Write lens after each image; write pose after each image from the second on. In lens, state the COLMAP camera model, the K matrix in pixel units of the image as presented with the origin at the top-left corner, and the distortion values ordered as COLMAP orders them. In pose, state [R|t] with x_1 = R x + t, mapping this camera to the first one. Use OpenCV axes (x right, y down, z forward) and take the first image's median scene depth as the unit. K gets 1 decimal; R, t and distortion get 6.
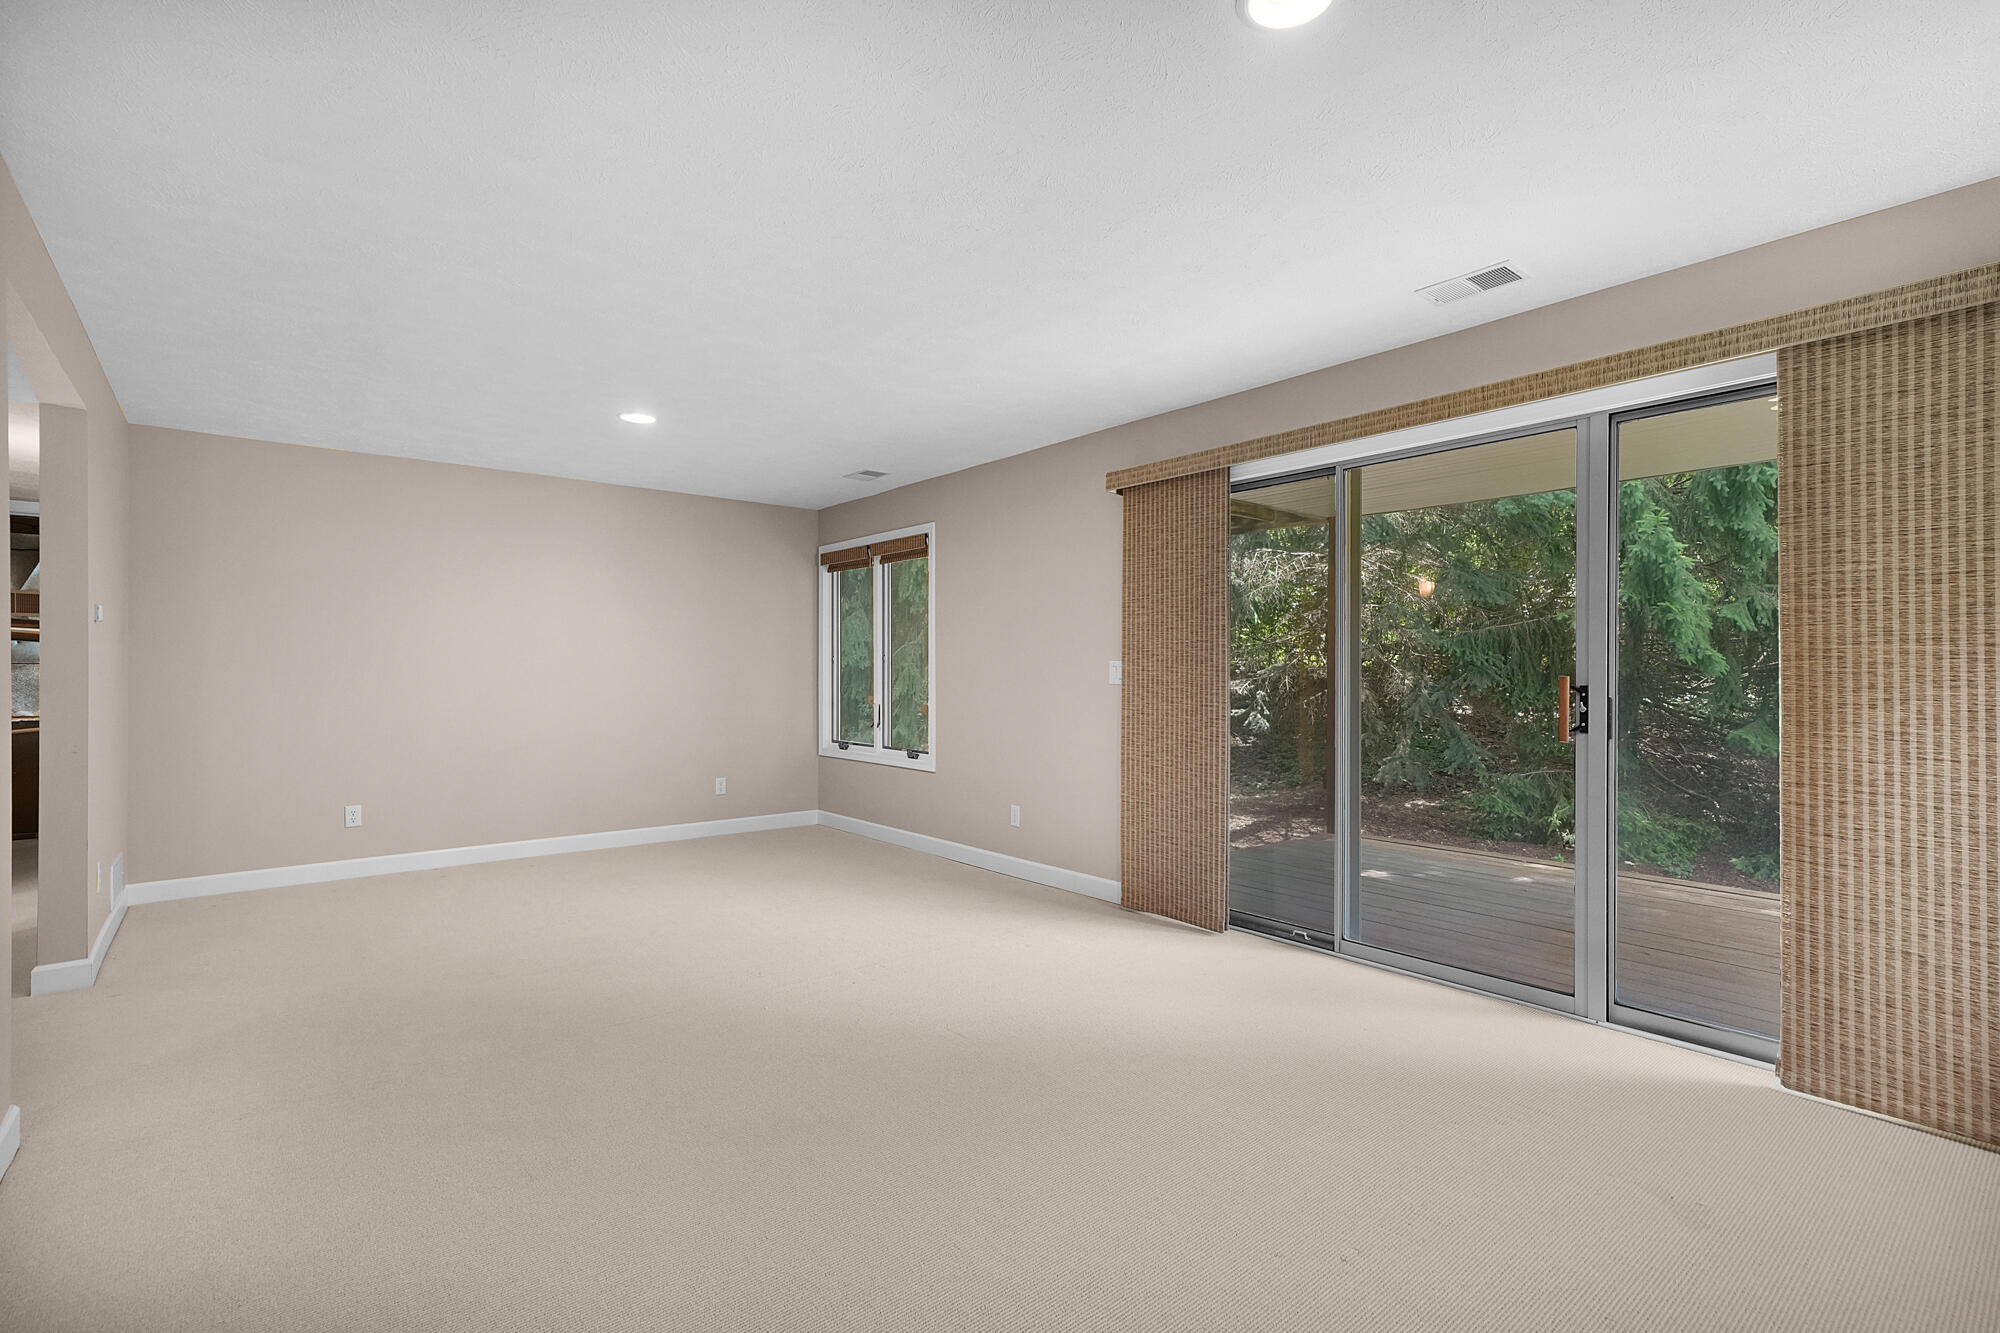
lens RADIAL K [[940.1, 0, 1007.0], [0, 940.1, 667.0], [0, 0, 1]] dist [0.003371, 0.002506]
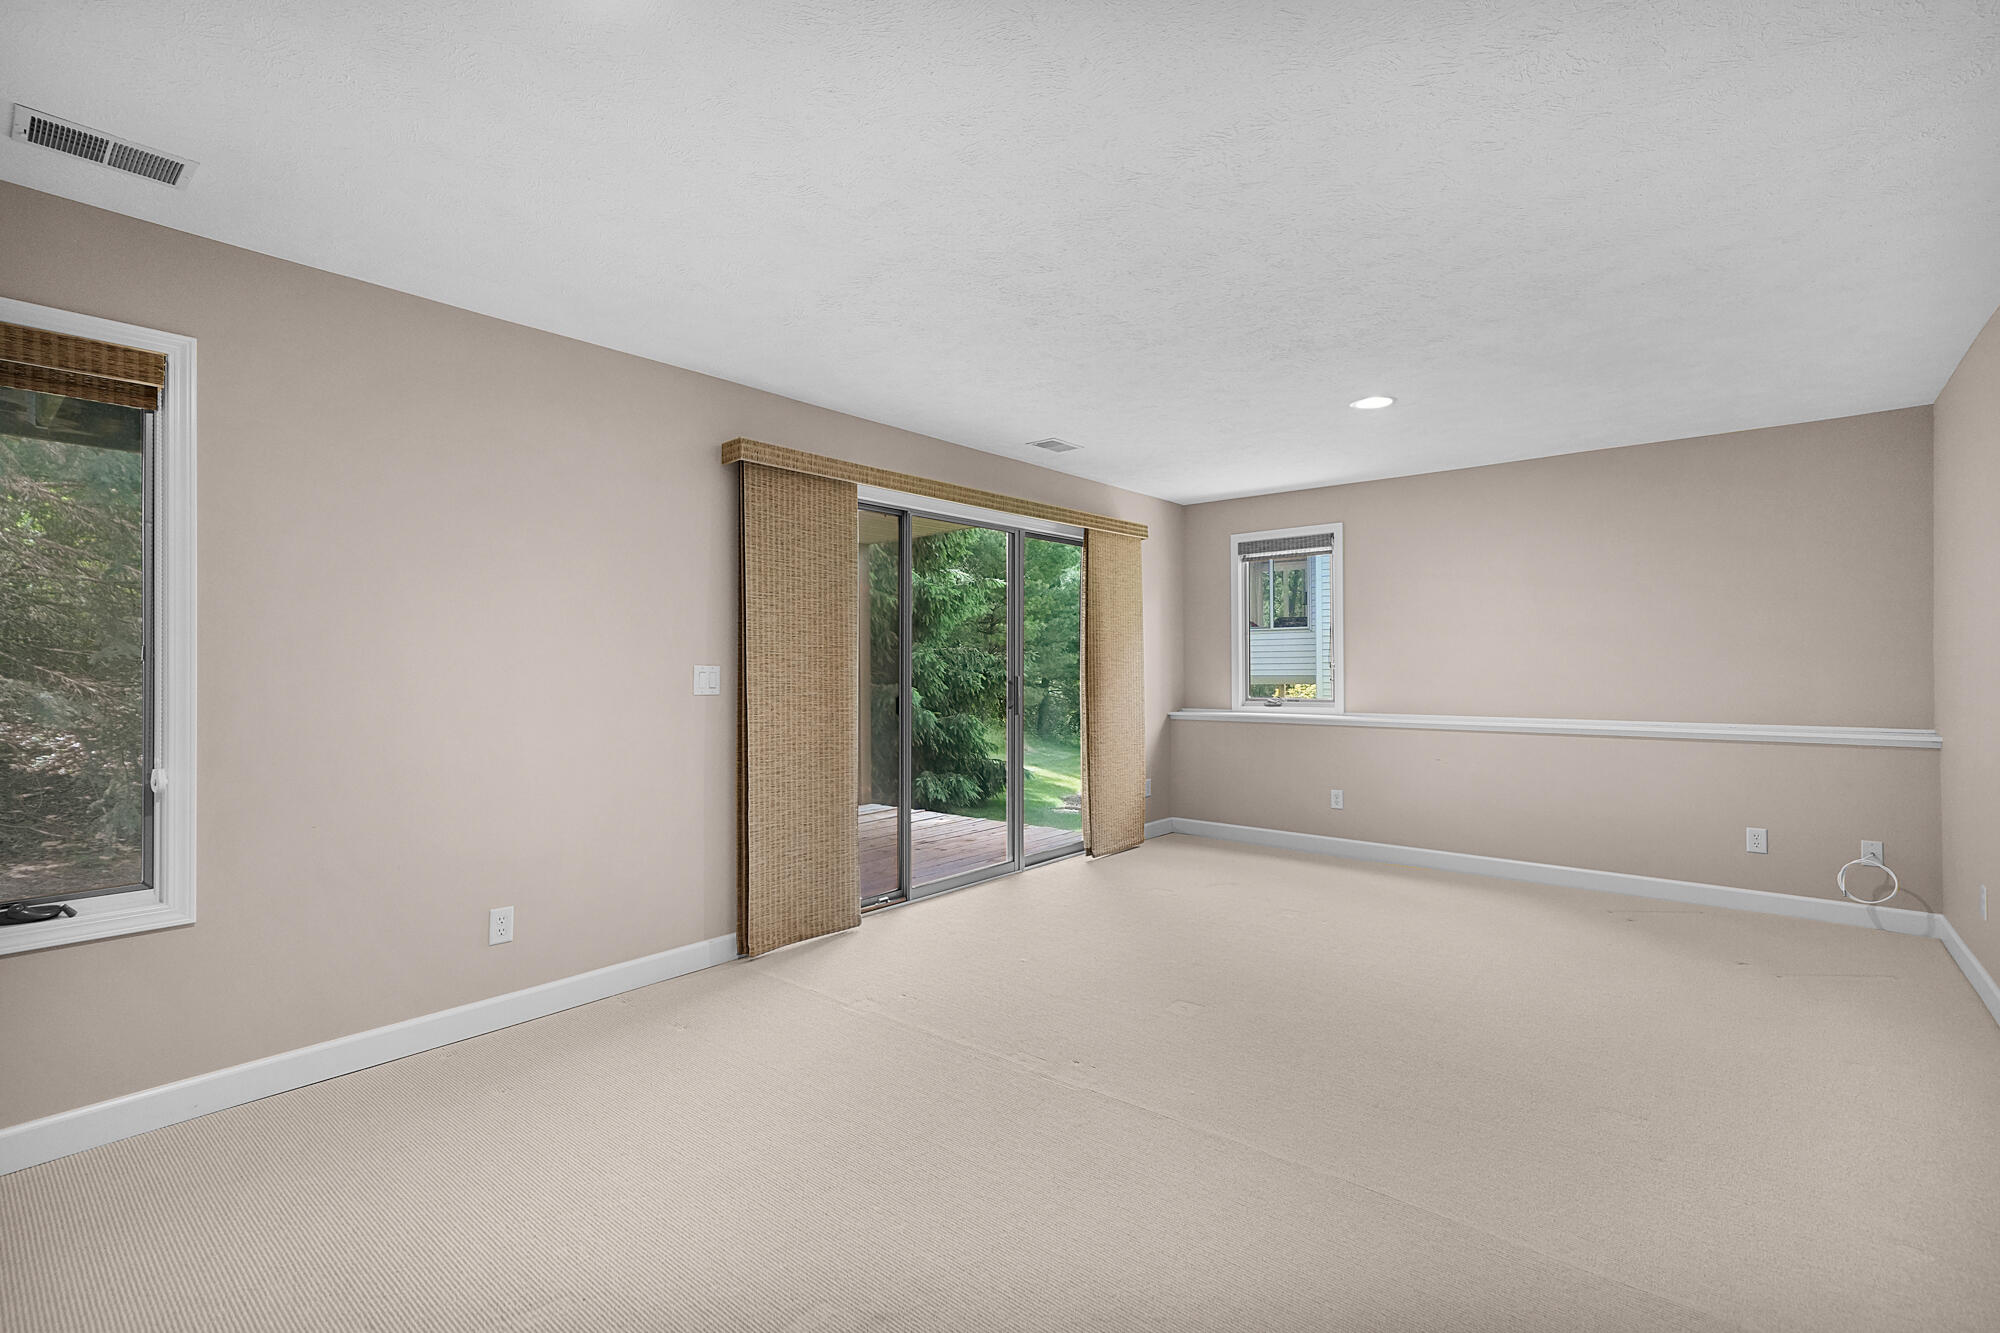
lens RADIAL K [[940.1, 0, 1005.5], [0, 940.1, 661.4], [0, 0, 1]] dist [0.003371, 0.002506]
pose [[-0.209407, 0.007989, 0.977796, -0.804793], [0.004473, 0.999964, -0.007212, -0.003763], [-0.977818, 0.002864, -0.209435, 1.020494]]
